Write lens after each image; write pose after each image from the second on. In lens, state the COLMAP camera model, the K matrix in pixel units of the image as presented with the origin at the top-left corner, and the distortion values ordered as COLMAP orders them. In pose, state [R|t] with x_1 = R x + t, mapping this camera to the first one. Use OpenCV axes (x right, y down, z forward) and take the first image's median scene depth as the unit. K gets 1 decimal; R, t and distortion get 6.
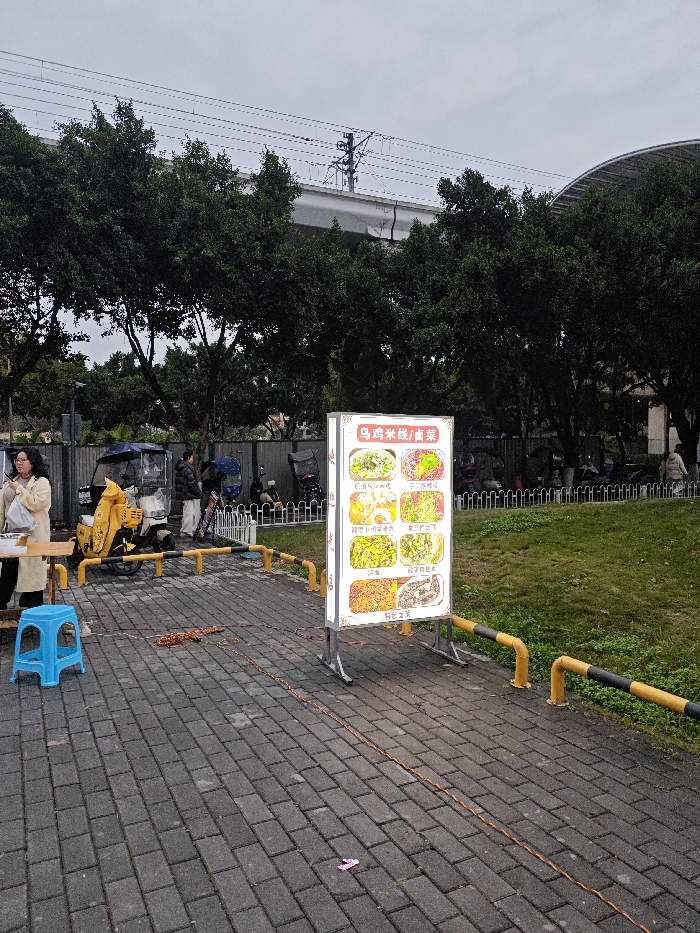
lens RADIAL K [[670.0, 0, 346.4], [0, 670.0, 462.8], [0, 0, 1]] dist [0.049563, -0.071014]
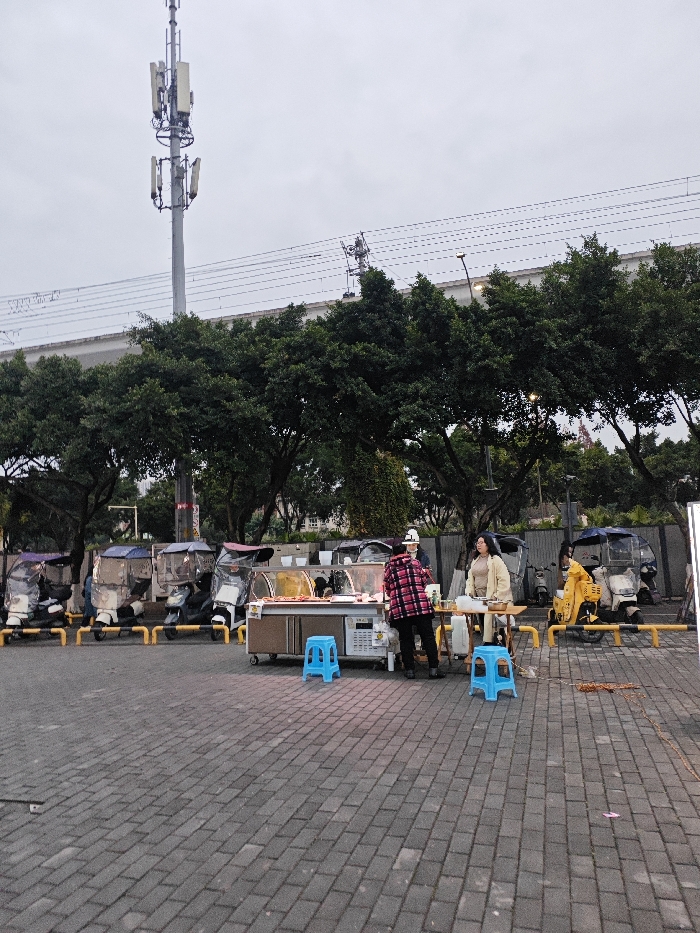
lens RADIAL K [[670.0, 0, 346.4], [0, 670.0, 462.8], [0, 0, 1]] dist [0.049563, -0.071014]
pose [[0.724197, -0.096058, -0.682870, 0.185324], [0.013821, 0.992074, -0.124895, -0.002363], [0.689455, 0.081010, 0.719784, -0.153406]]
